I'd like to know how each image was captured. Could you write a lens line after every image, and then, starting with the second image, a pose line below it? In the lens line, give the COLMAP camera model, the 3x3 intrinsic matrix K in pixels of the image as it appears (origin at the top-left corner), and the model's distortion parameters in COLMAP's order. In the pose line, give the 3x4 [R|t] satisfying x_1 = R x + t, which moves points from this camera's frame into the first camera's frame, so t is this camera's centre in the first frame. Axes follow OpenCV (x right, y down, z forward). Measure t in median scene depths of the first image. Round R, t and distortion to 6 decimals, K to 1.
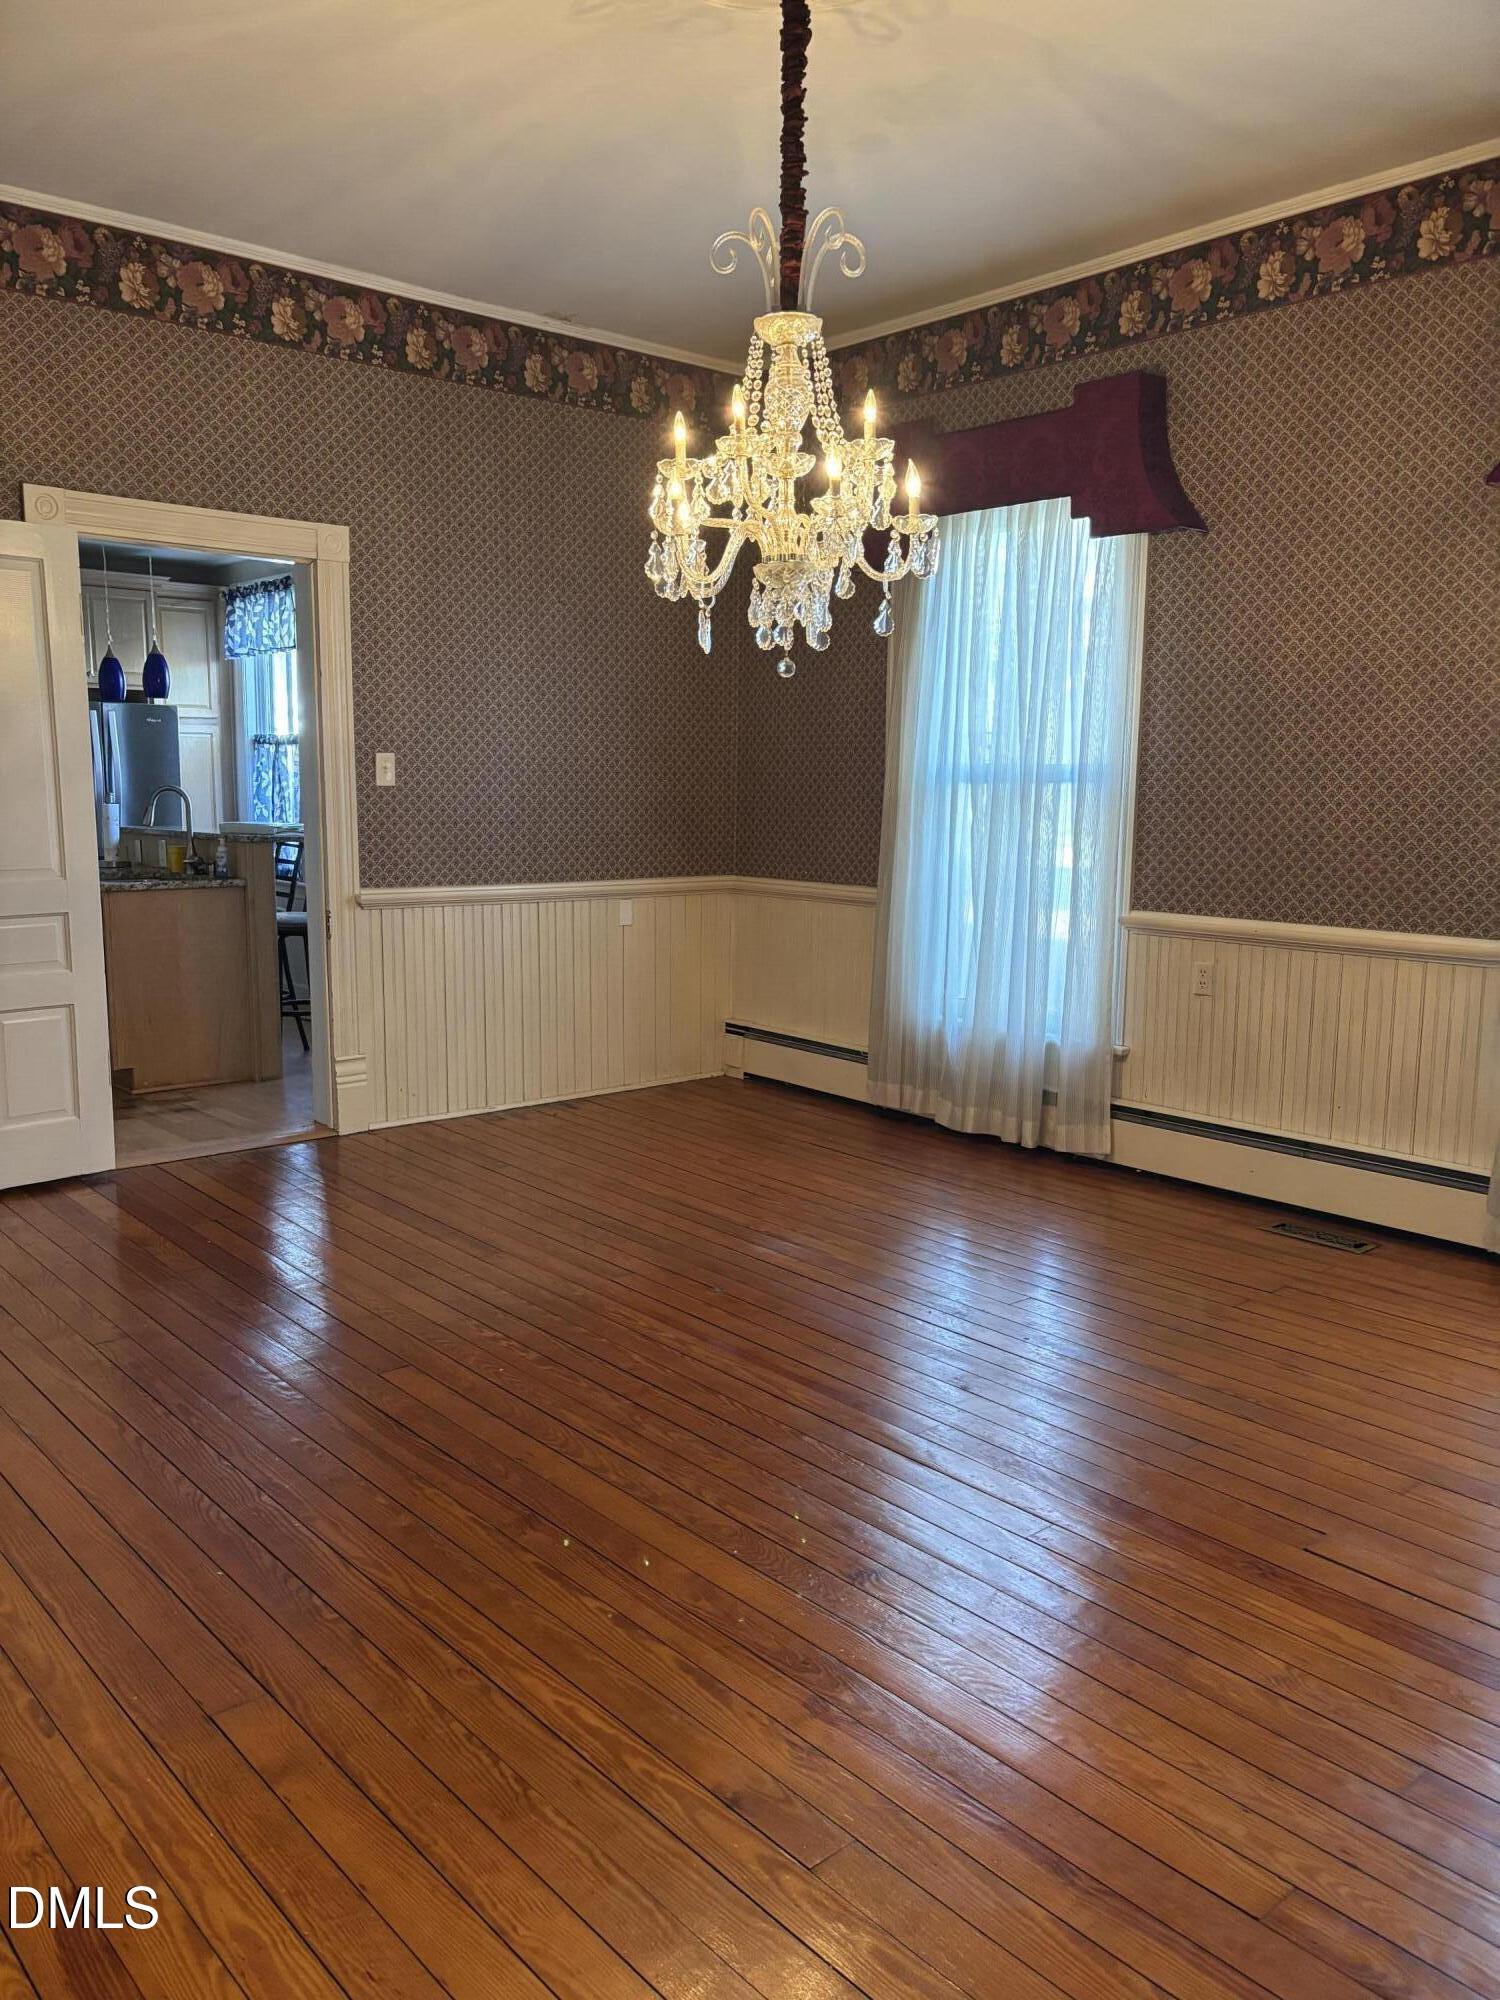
lens RADIAL K [[1490.4, 0, 741.1], [0, 1490.4, 998.2], [0, 0, 1]] dist [0.044472, -0.072808]
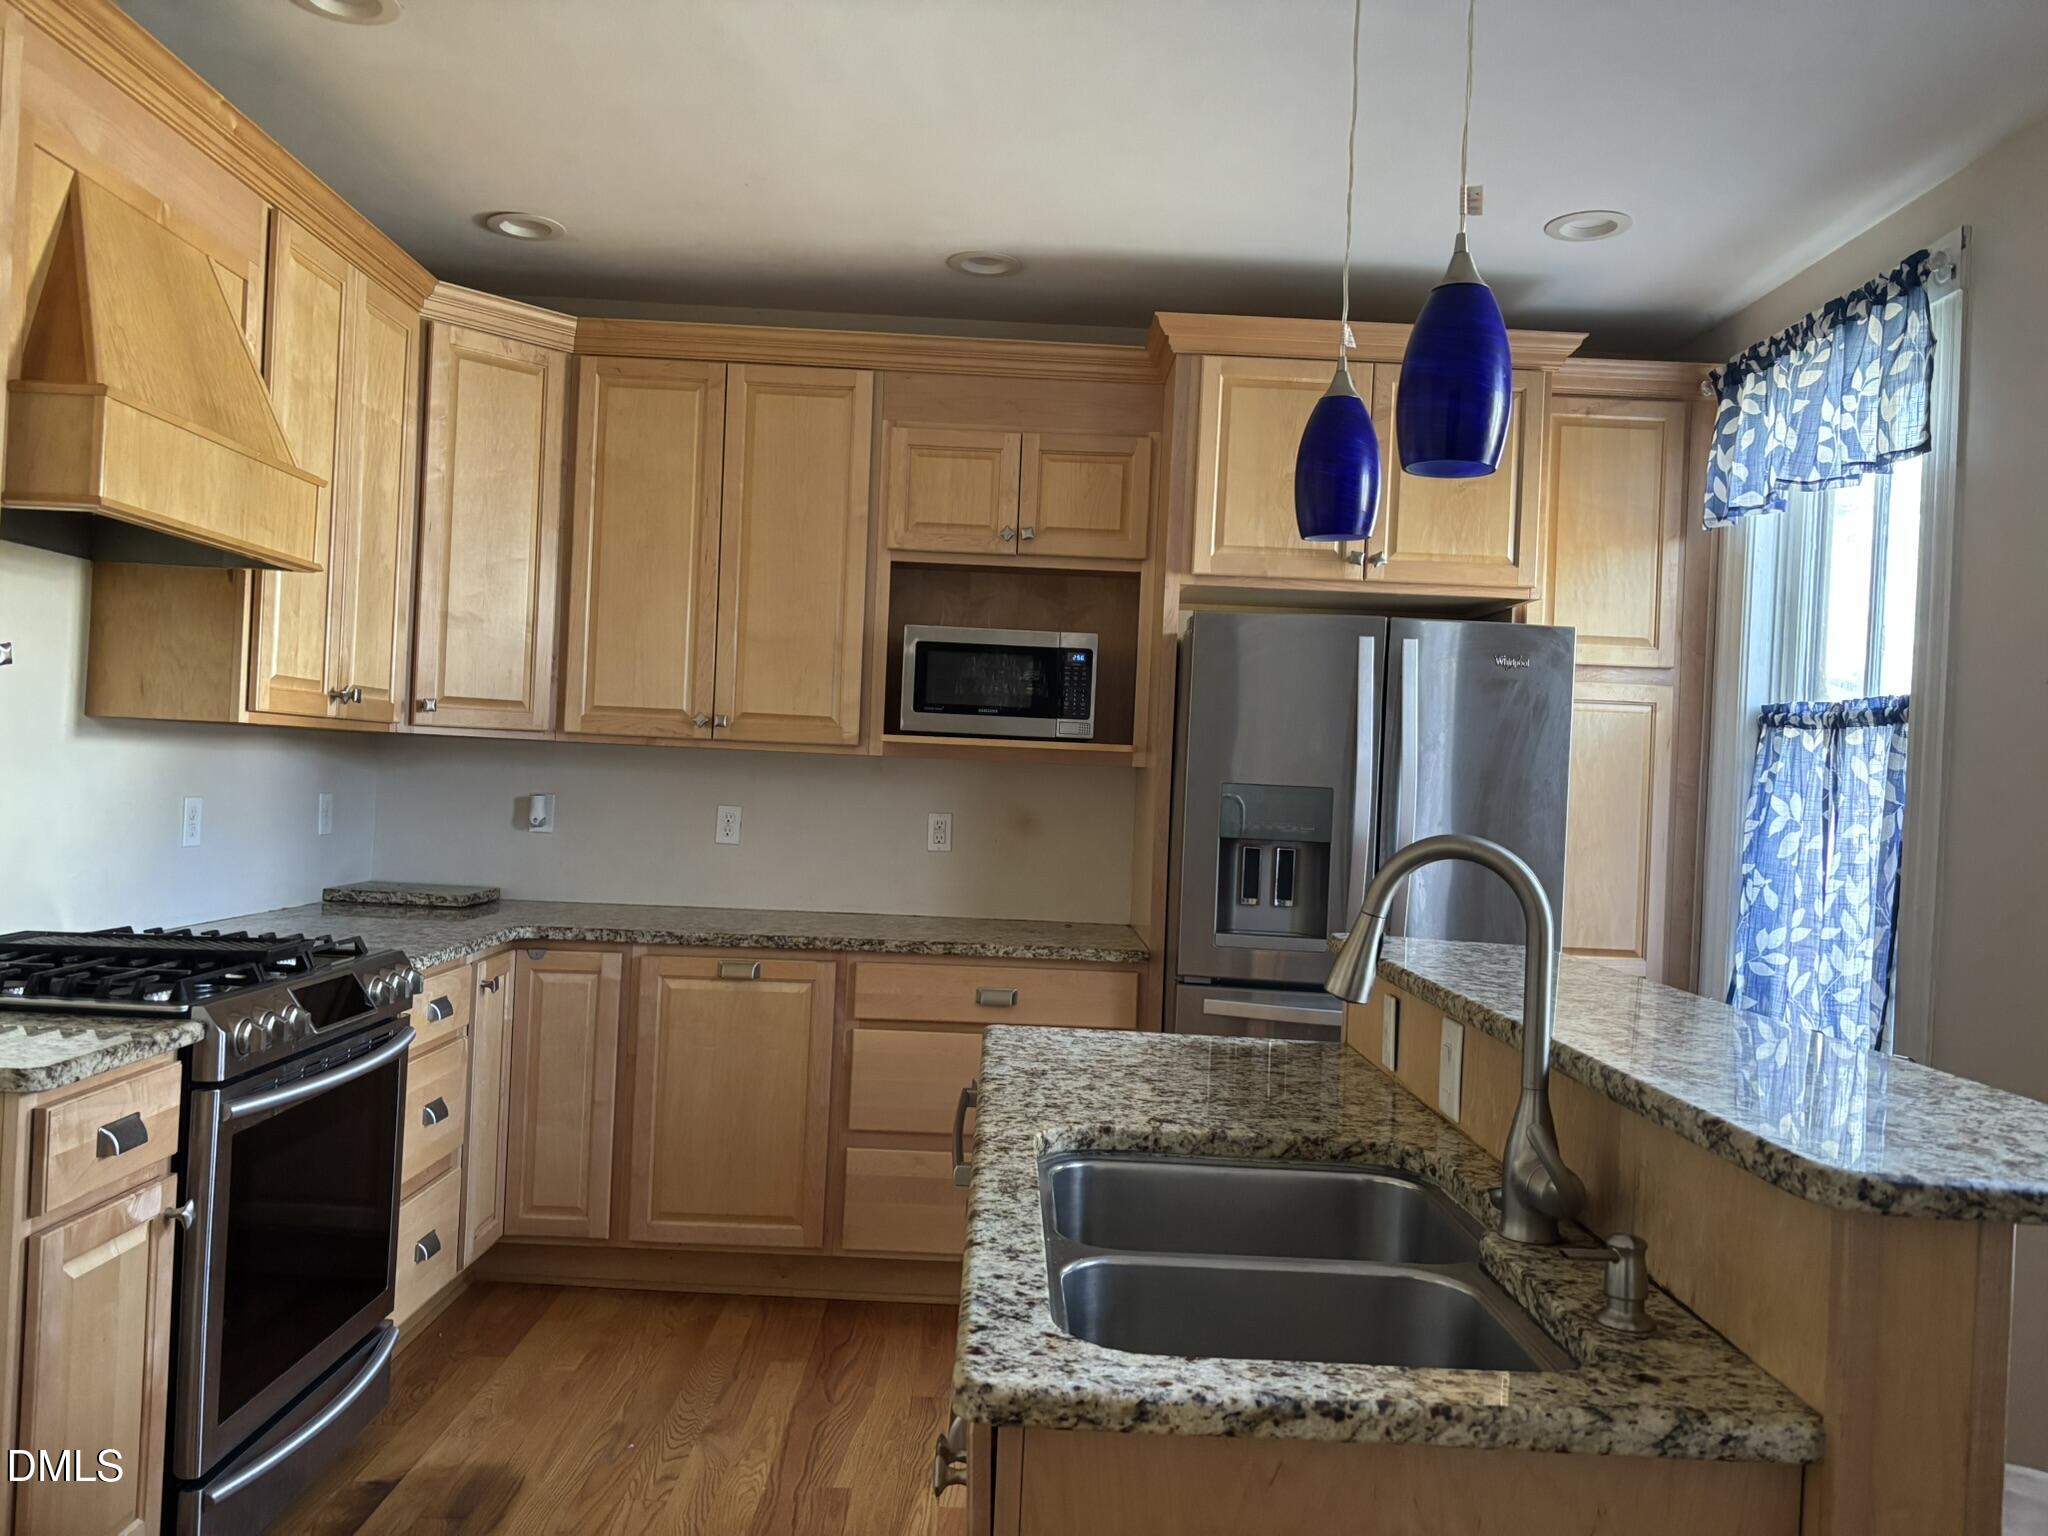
lens RADIAL K [[1526.2, 0, 1024.0], [0, 1526.2, 768.0], [0, 0, 1]] dist [0.044472, -0.072808]
pose [[0.758155, 0.026073, -0.651553, -0.210093], [-0.135203, 0.983771, -0.117957, -0.085509], [0.637904, 0.177522, 0.749376, 0.578833]]
